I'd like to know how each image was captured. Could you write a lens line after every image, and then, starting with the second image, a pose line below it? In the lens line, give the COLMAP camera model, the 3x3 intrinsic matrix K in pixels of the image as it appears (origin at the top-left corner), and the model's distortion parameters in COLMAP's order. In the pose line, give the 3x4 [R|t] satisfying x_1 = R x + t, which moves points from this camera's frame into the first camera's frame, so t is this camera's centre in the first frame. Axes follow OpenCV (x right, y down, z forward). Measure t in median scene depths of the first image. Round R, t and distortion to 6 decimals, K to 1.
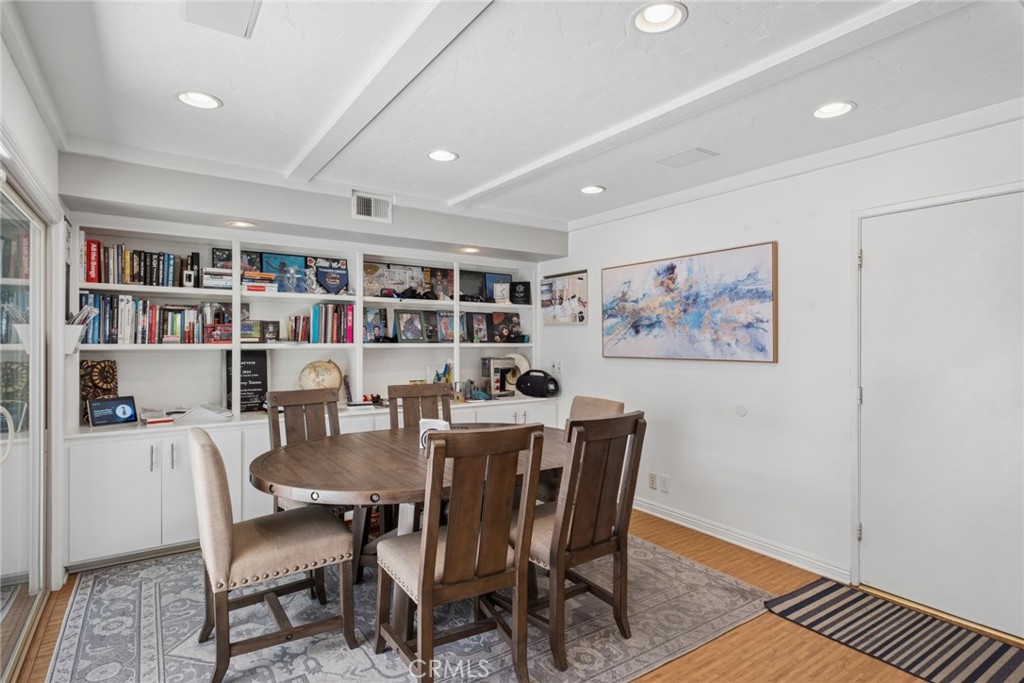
lens RADIAL K [[519.2, 0, 505.2], [0, 519.2, 342.7], [0, 0, 1]] dist [0.001999, -0.001095]
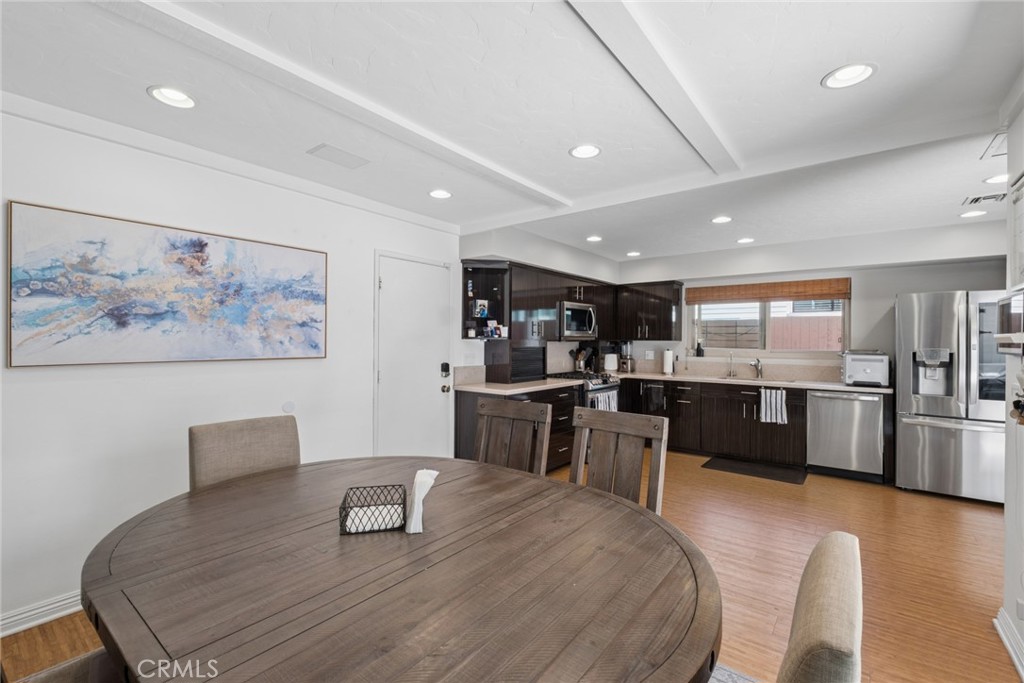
lens RADIAL K [[449.6, 0, 513.2], [0, 449.6, 337.7], [0, 0, 1]] dist [0.010374, -0.008030]
pose [[-0.318692, 0.001250, 0.947857, -0.468824], [-0.003358, 0.999991, -0.002448, -0.004373], [-0.947852, -0.003963, -0.318685, 0.769229]]
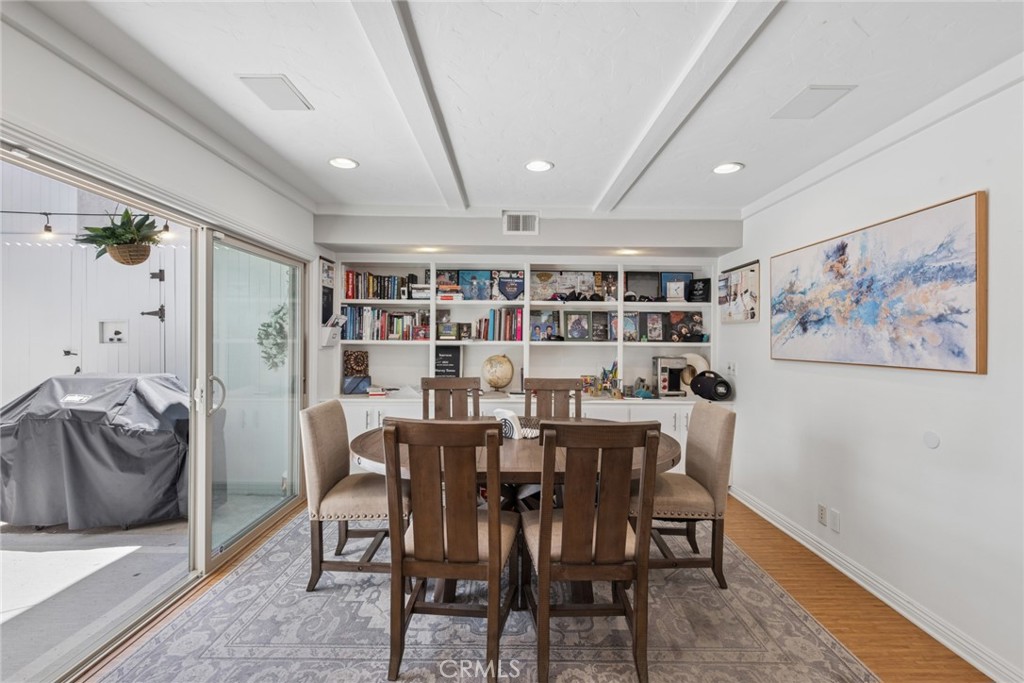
lens RADIAL K [[449.6, 0, 512.1], [0, 449.6, 341.4], [0, 0, 1]] dist [0.010374, -0.008030]
pose [[0.832553, 0.007751, -0.553890, 0.283451], [-0.008919, 0.999960, 0.000588, 0.001746], [0.553873, 0.004451, 0.832589, 0.156872]]
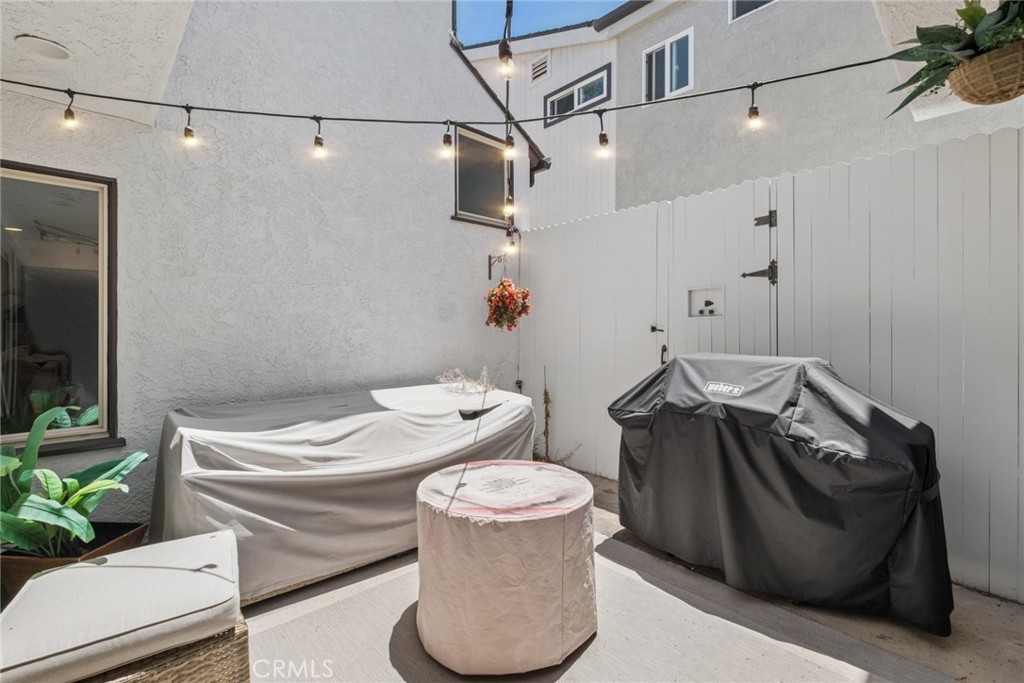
lens RADIAL K [[449.6, 0, 528.4], [0, 449.6, 329.2], [0, 0, 1]] dist [0.010374, -0.008030]
pose [[0.170129, 0.002749, -0.985418, -0.410115], [-0.006124, 0.999980, 0.001732, 0.044610], [0.985403, 0.005740, 0.170143, 0.042860]]
